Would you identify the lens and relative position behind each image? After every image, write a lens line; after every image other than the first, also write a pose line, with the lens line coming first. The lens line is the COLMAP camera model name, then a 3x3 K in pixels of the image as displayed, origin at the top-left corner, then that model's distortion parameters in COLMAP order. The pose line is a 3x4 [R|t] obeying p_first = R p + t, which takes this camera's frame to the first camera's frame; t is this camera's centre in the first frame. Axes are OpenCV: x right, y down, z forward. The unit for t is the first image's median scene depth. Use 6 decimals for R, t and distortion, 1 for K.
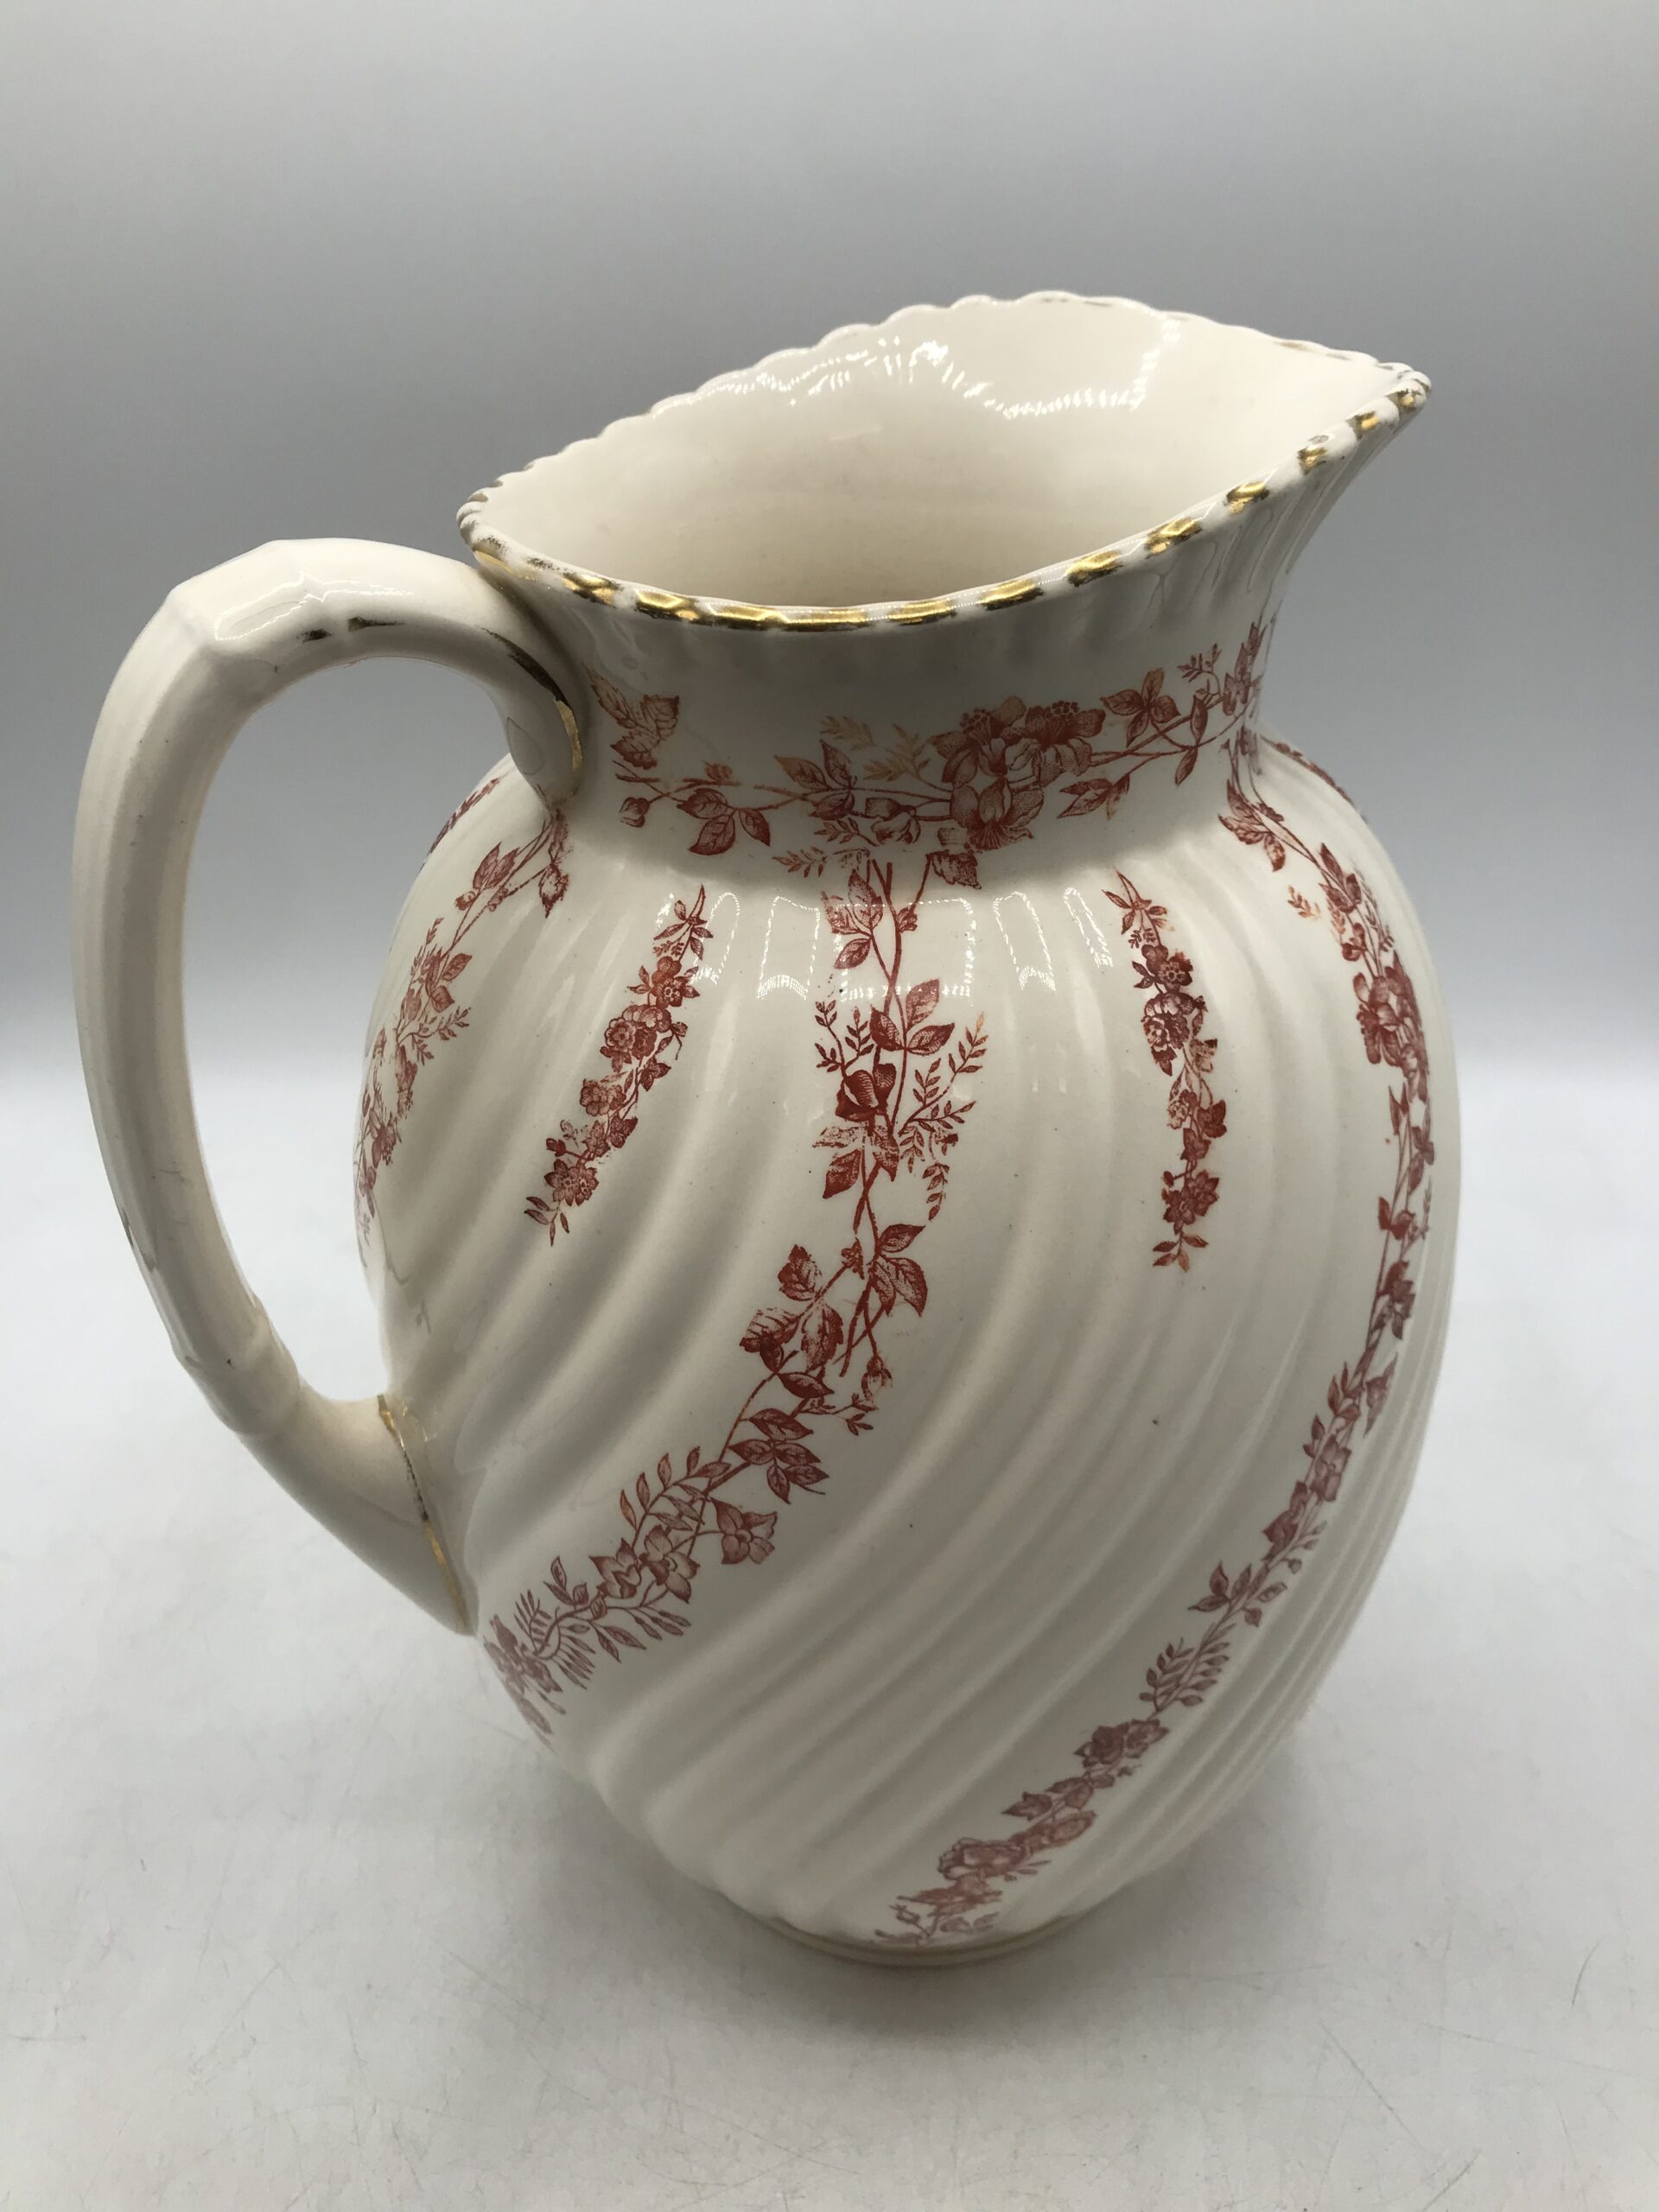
lens RADIAL K [[1822.2, 0, 829.5], [0, 1822.2, 1106.0], [0, 0, 1]] dist [0.196795, -0.801709]
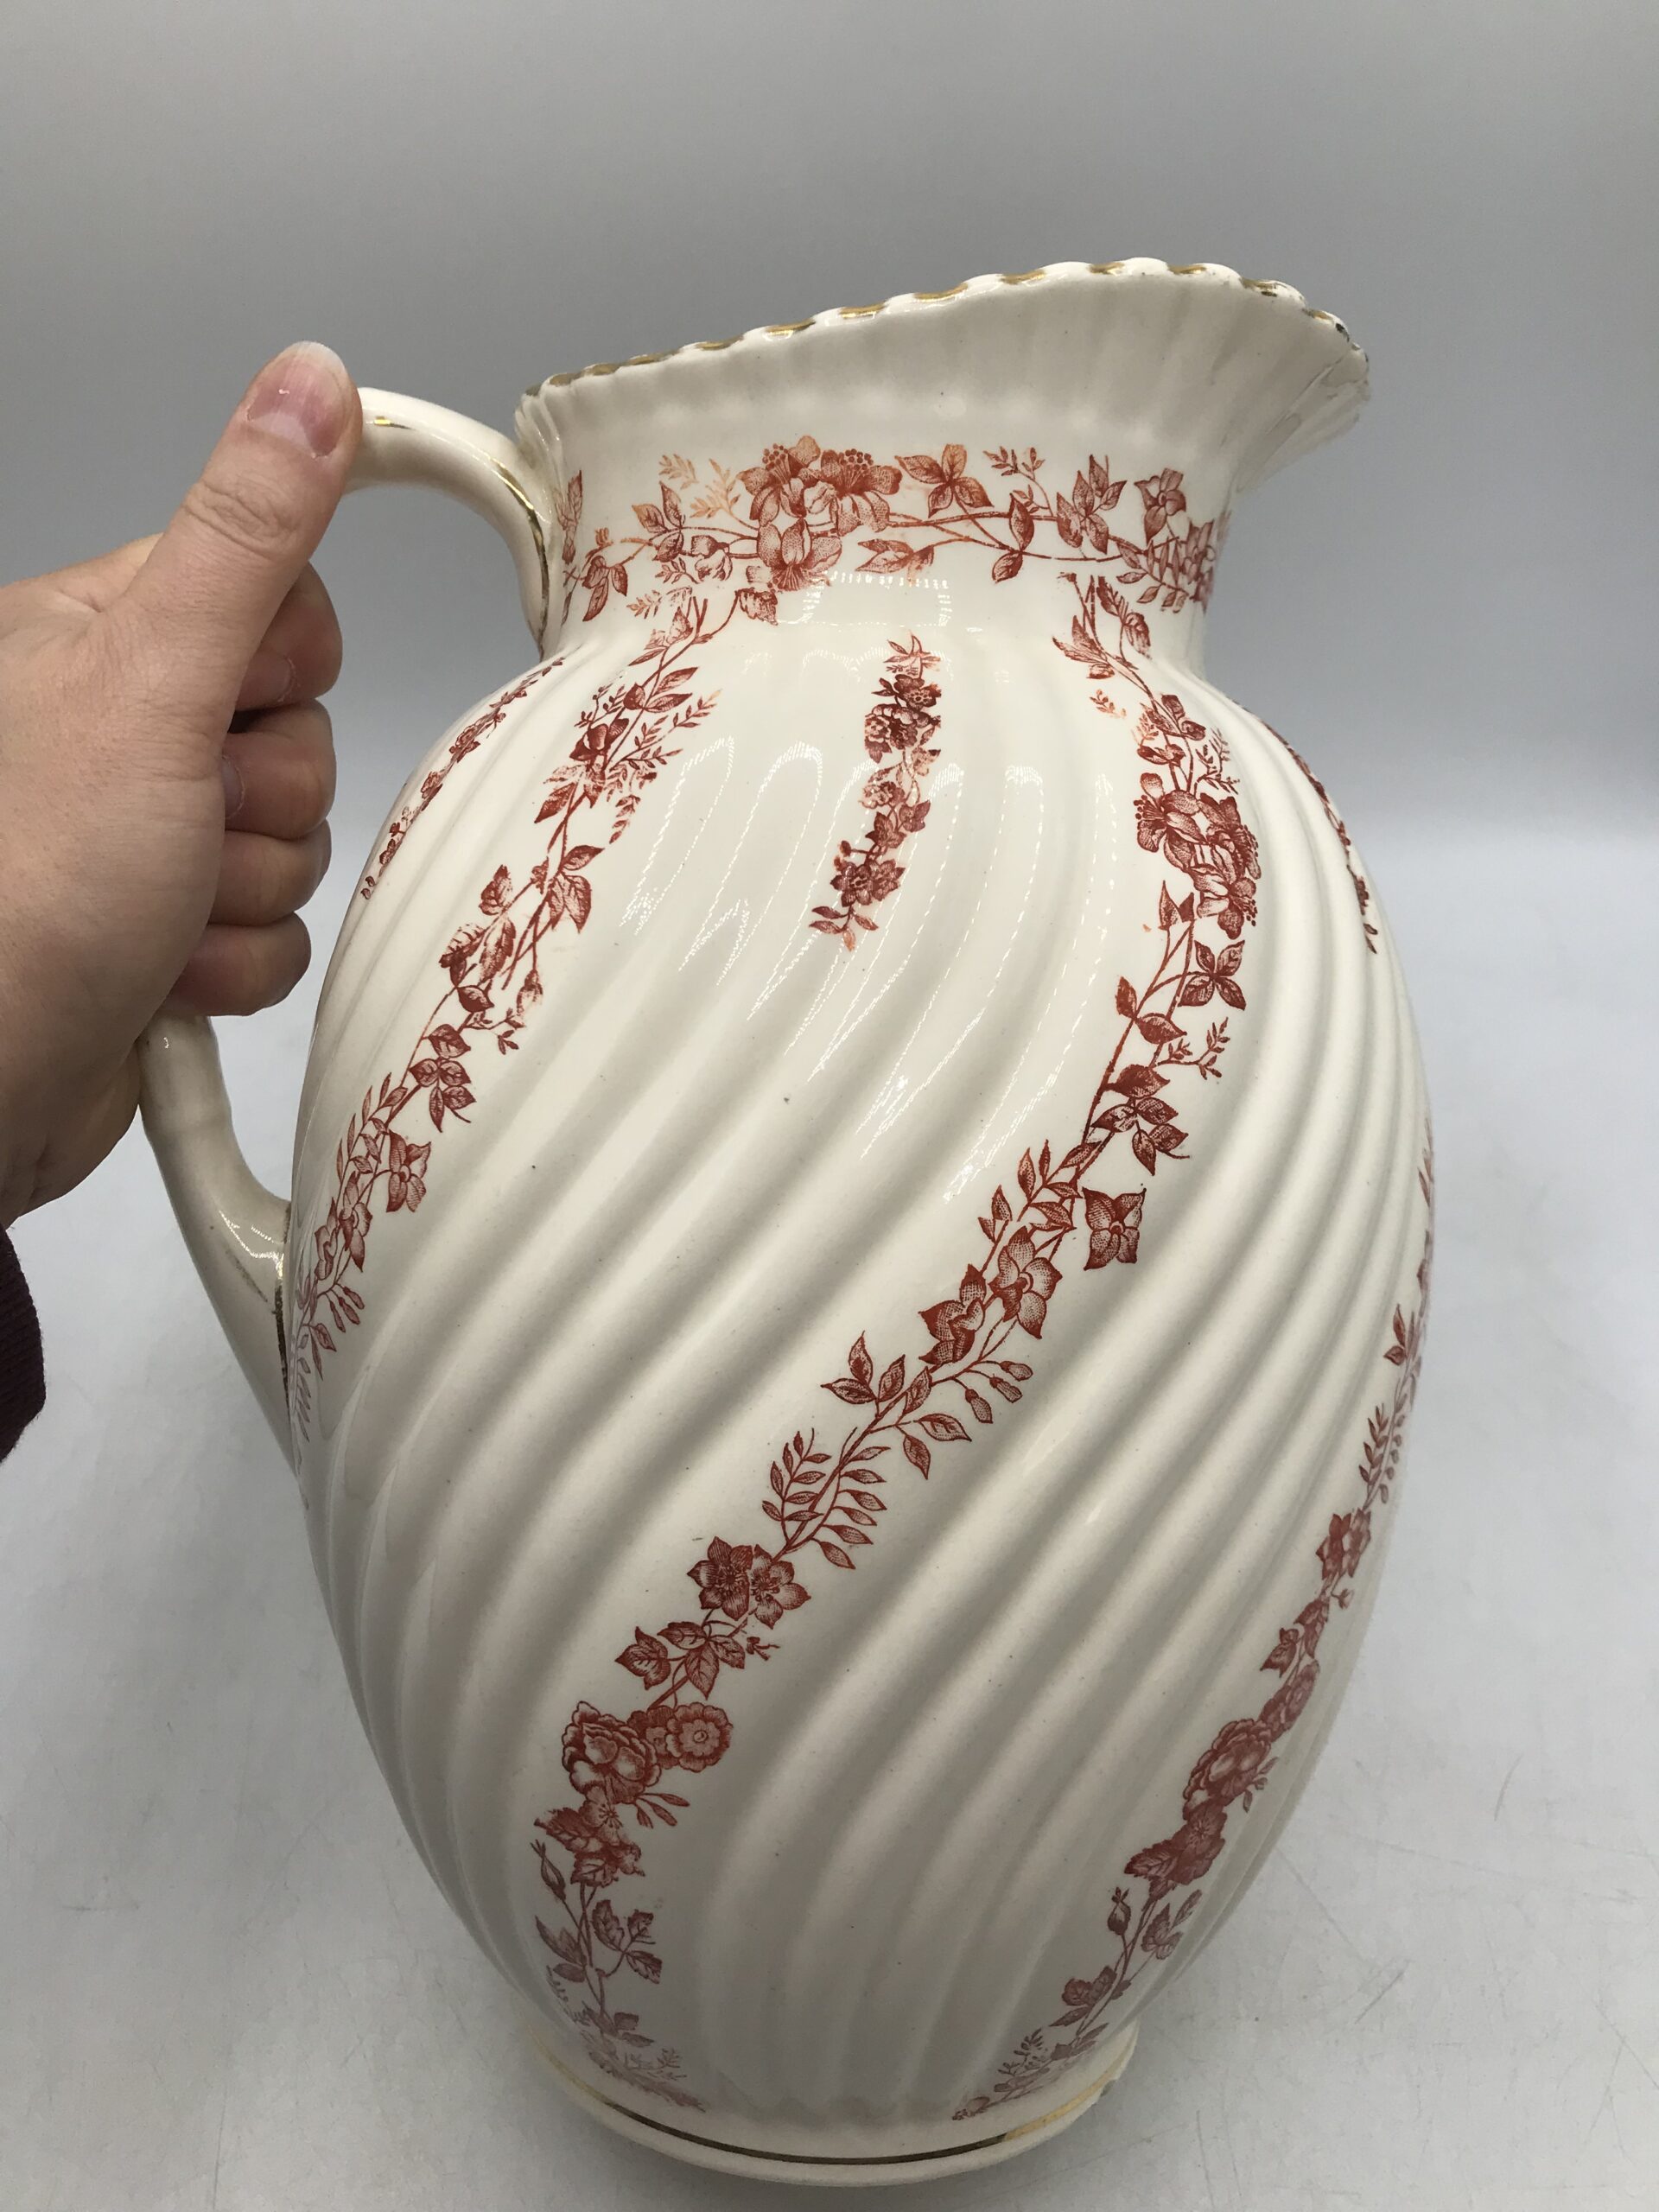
lens RADIAL K [[1822.2, 0, 829.5], [0, 1822.2, 1106.0], [0, 0, 1]] dist [0.196795, -0.801709]
pose [[0.891565, 0.116297, -0.437706, 0.626278], [-0.300282, 0.875286, -0.379085, 0.539180], [0.339032, 0.469414, 0.815296, 0.256632]]
